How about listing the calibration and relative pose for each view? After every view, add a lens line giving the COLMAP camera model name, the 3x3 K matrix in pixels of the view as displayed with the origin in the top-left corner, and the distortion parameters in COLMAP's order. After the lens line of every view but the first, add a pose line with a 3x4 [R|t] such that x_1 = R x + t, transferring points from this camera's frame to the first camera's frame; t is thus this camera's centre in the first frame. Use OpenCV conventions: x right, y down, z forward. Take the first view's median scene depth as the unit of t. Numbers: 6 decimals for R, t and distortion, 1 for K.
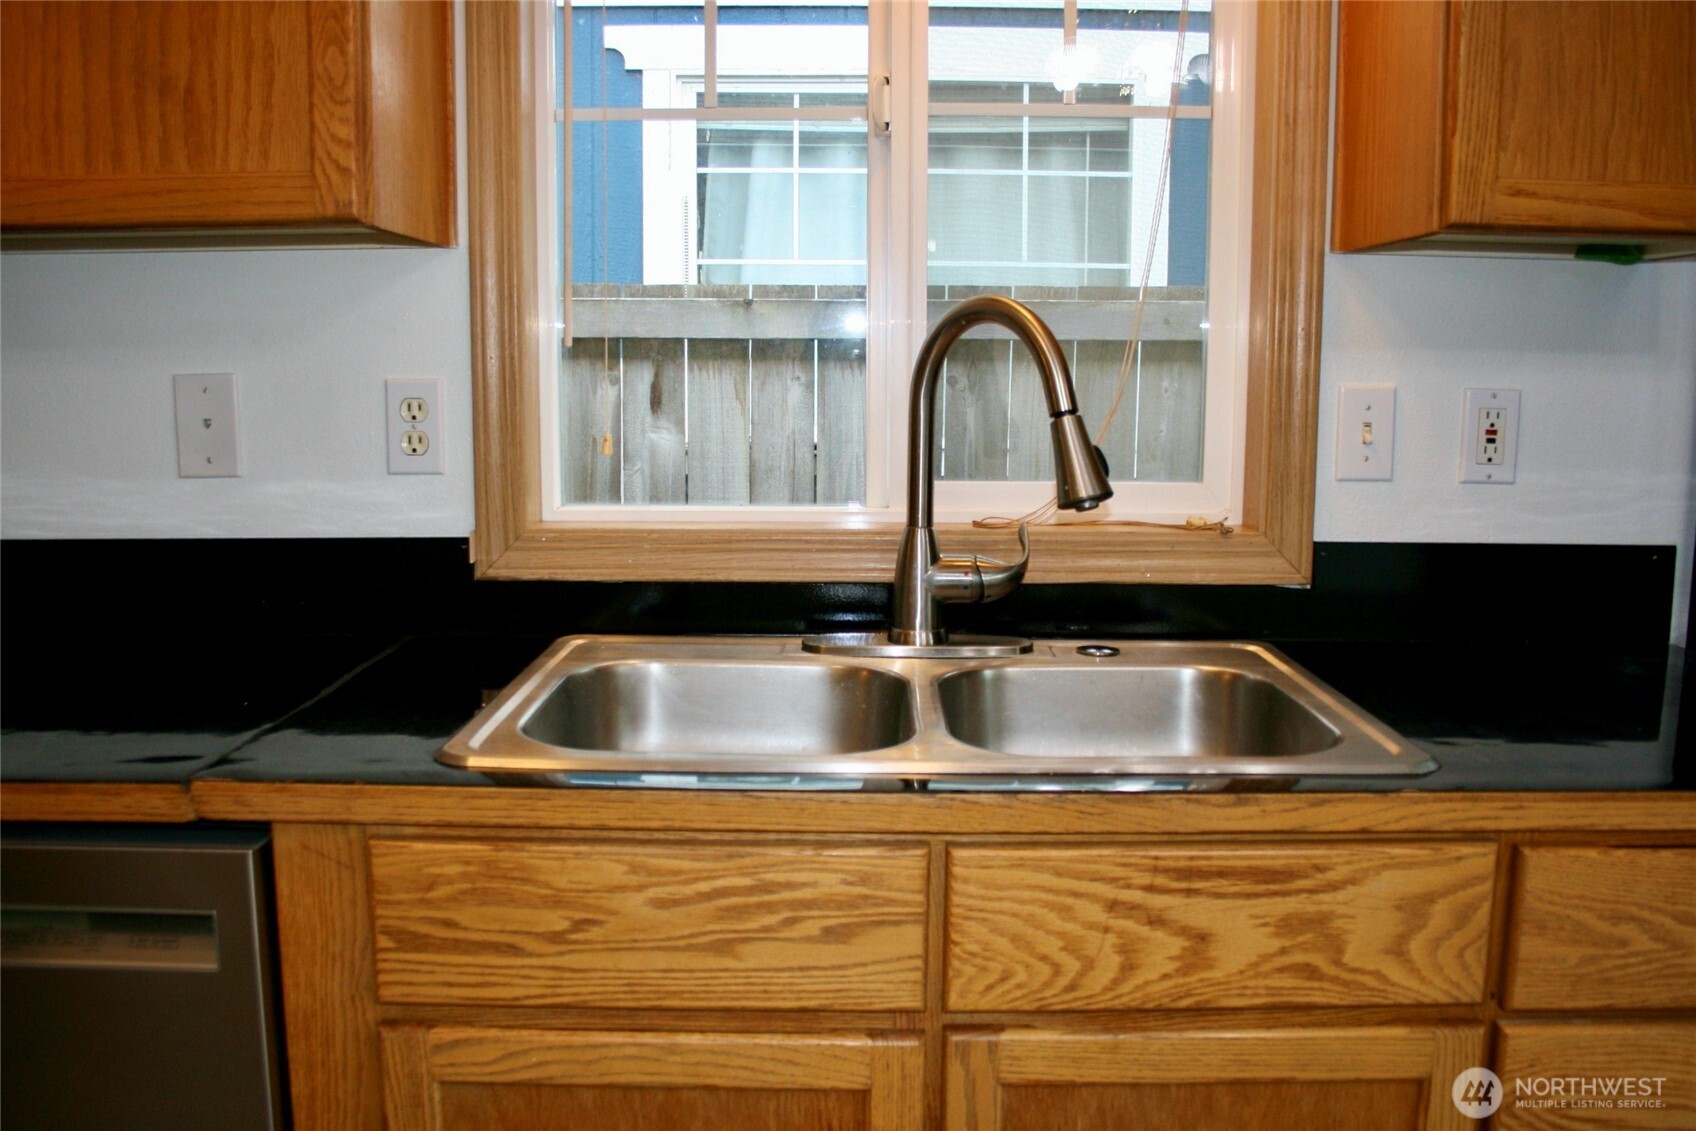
lens RADIAL K [[1451.4, 0, 845.1], [0, 1451.4, 577.3], [0, 0, 1]] dist [-0.150317, 0.121954]
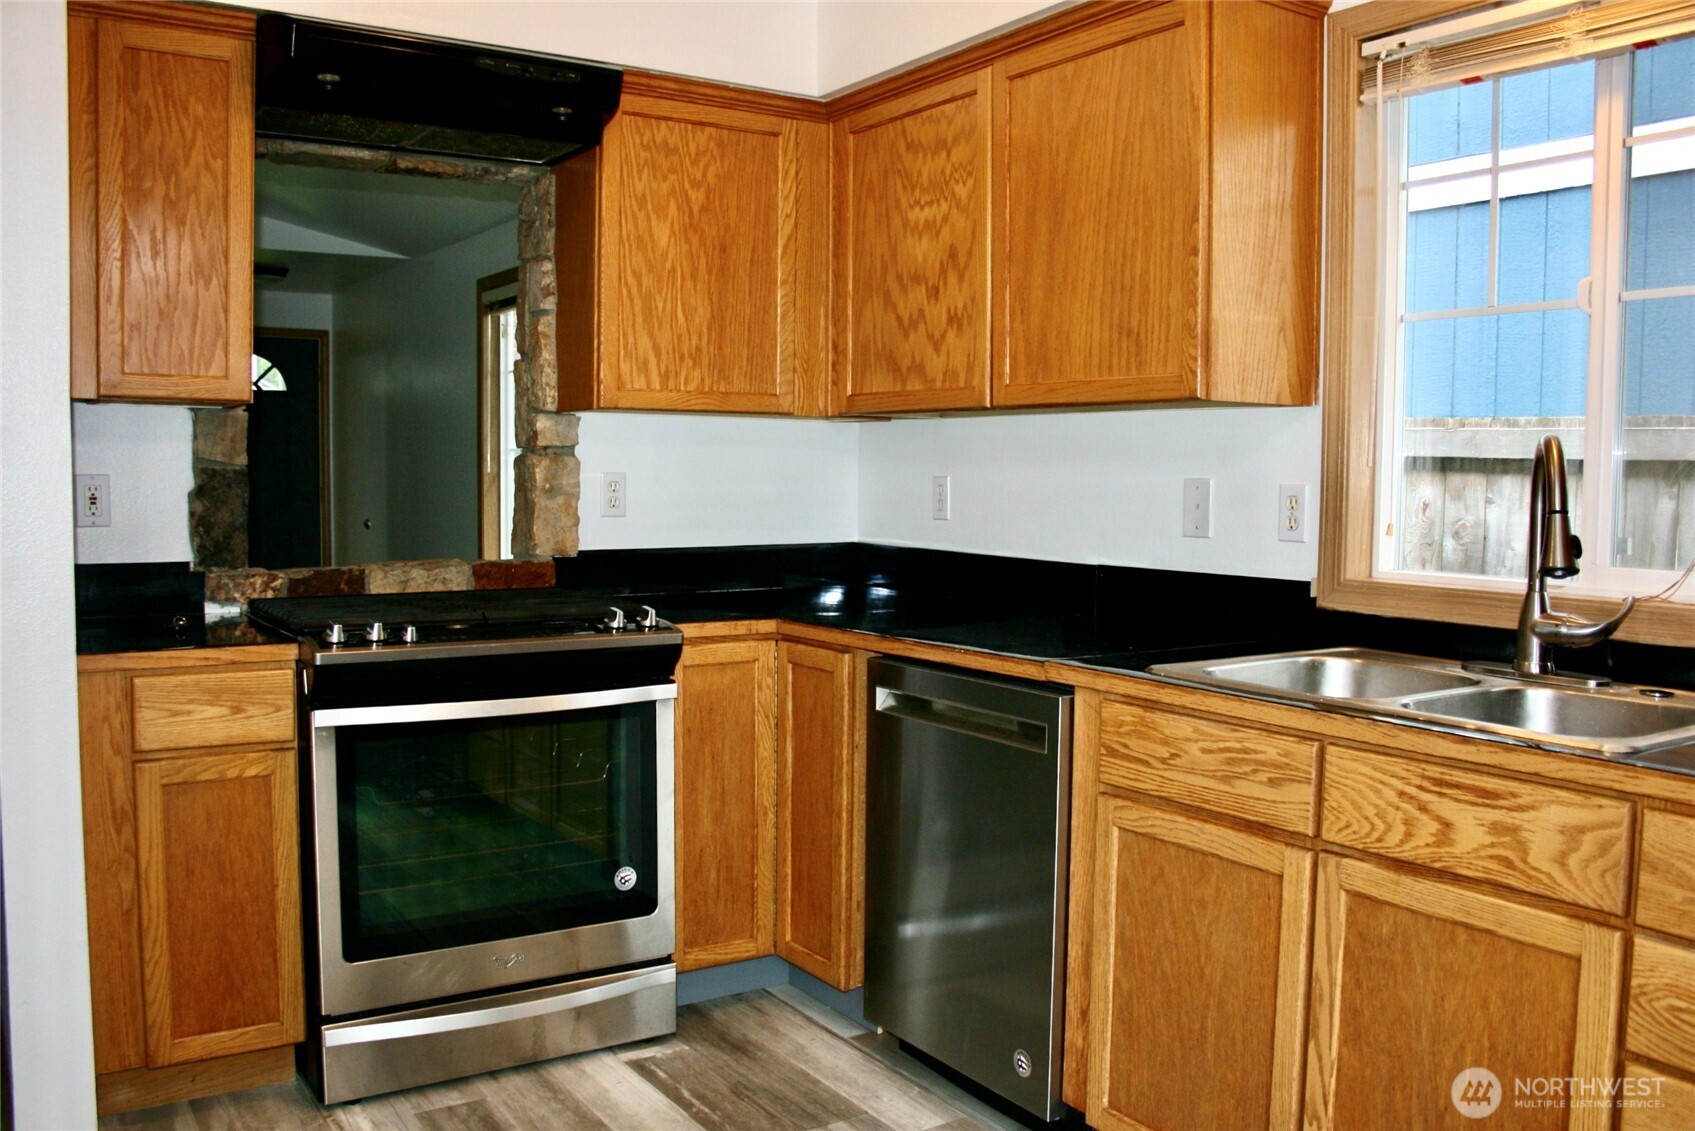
lens RADIAL K [[1450.5, 0, 853.8], [0, 1450.5, 568.4], [0, 0, 1]] dist [-0.150317, 0.121954]
pose [[0.550534, 0.056905, -0.832871, 1.202186], [-0.127522, 0.991698, -0.016537, 0.074443], [0.825016, 0.115314, 0.553220, -0.487312]]
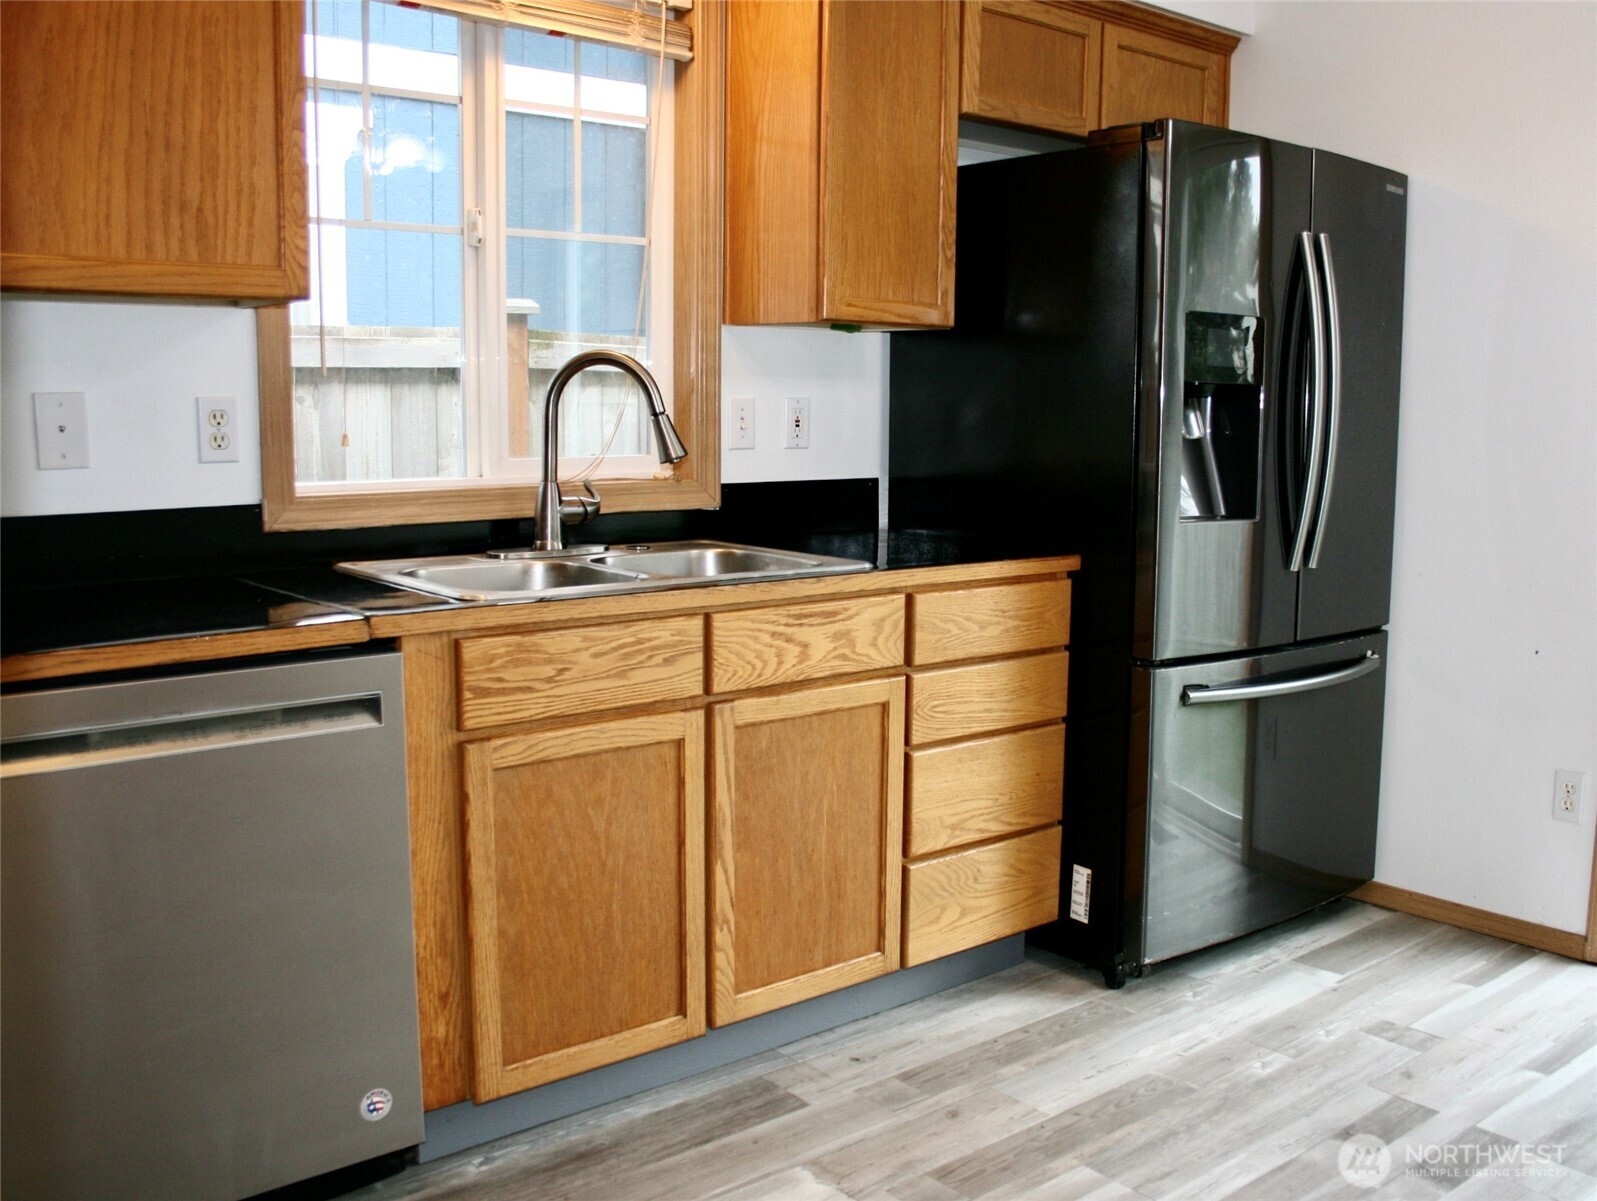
lens RADIAL K [[1526.5, 0, 899.4], [0, 1526.5, 592.0], [0, 0, 1]] dist [-0.113369, 0.000000]
pose [[0.735636, -0.082682, 0.672311, -1.228617], [0.087926, 0.995781, 0.026255, 0.119122], [-0.671646, 0.039799, 0.739803, -0.855286]]
